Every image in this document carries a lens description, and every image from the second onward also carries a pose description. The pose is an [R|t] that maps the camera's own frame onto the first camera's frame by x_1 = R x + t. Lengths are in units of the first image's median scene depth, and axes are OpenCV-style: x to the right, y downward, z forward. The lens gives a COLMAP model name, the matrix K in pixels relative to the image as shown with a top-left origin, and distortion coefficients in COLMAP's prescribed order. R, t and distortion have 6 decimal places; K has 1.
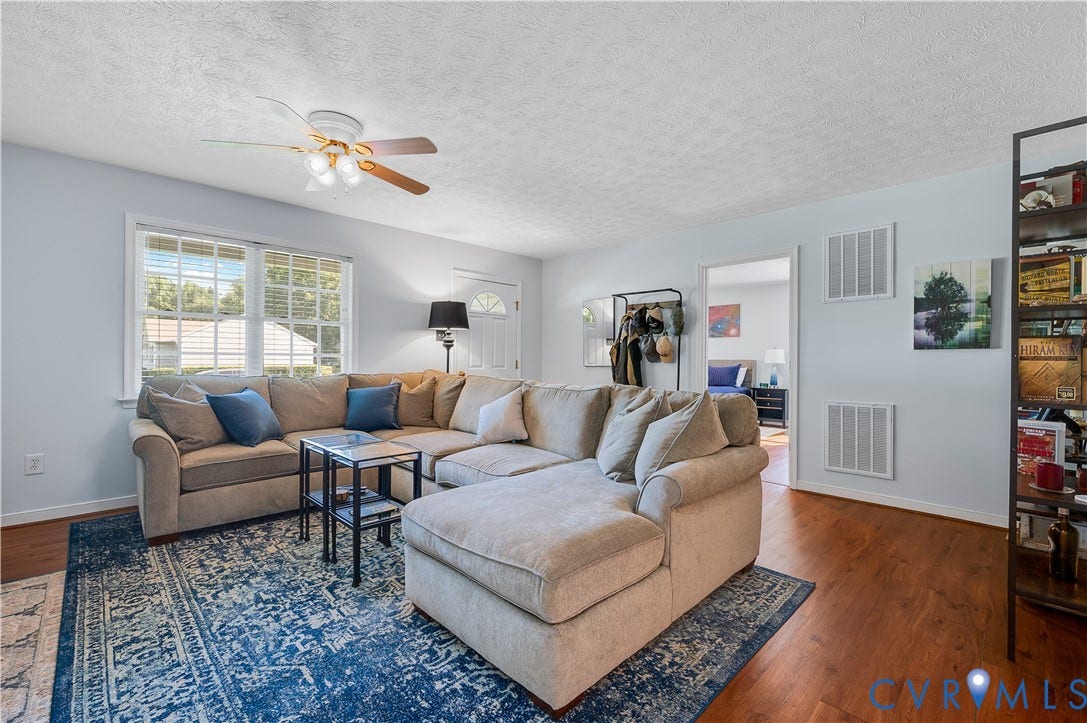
lens RADIAL K [[447.0, 0, 543.5], [0, 447.0, 361.5], [0, 0, 1]] dist [0.000645, 0.000590]
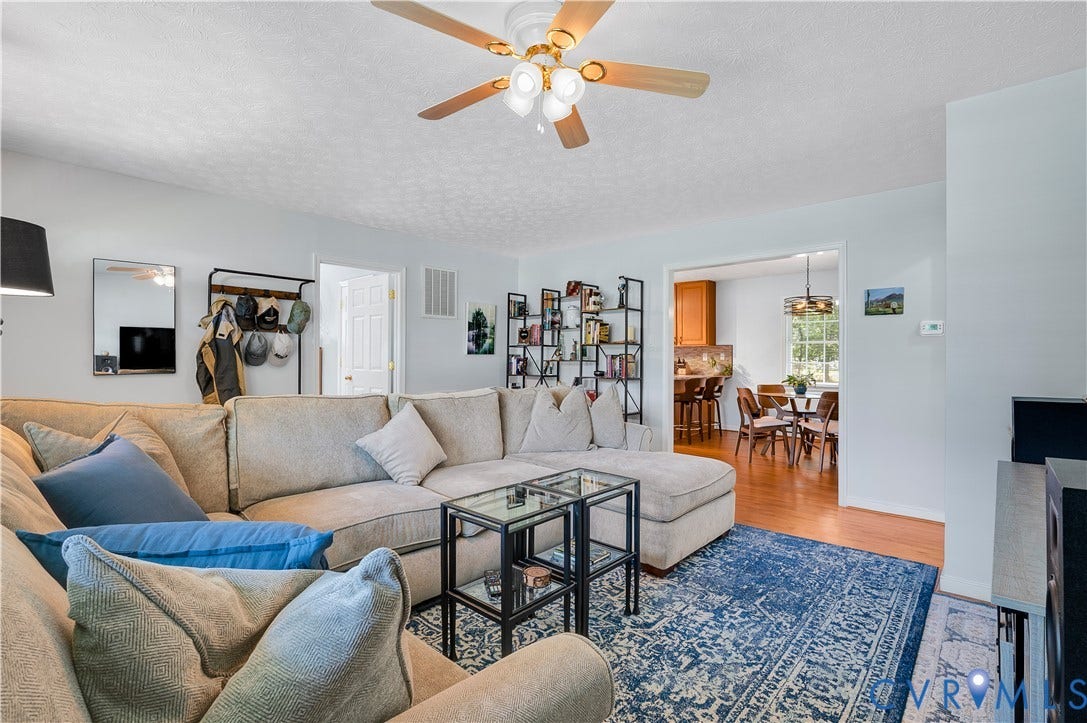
lens RADIAL K [[495.2, 0, 543.5], [0, 495.2, 361.5], [0, 0, 1]] dist [-0.001854, -0.000257]
pose [[-0.032587, -0.013777, 0.999374, -1.772963], [-0.000632, 0.999905, 0.013763, -0.049547], [-0.999469, -0.000183, -0.032593, 1.508037]]
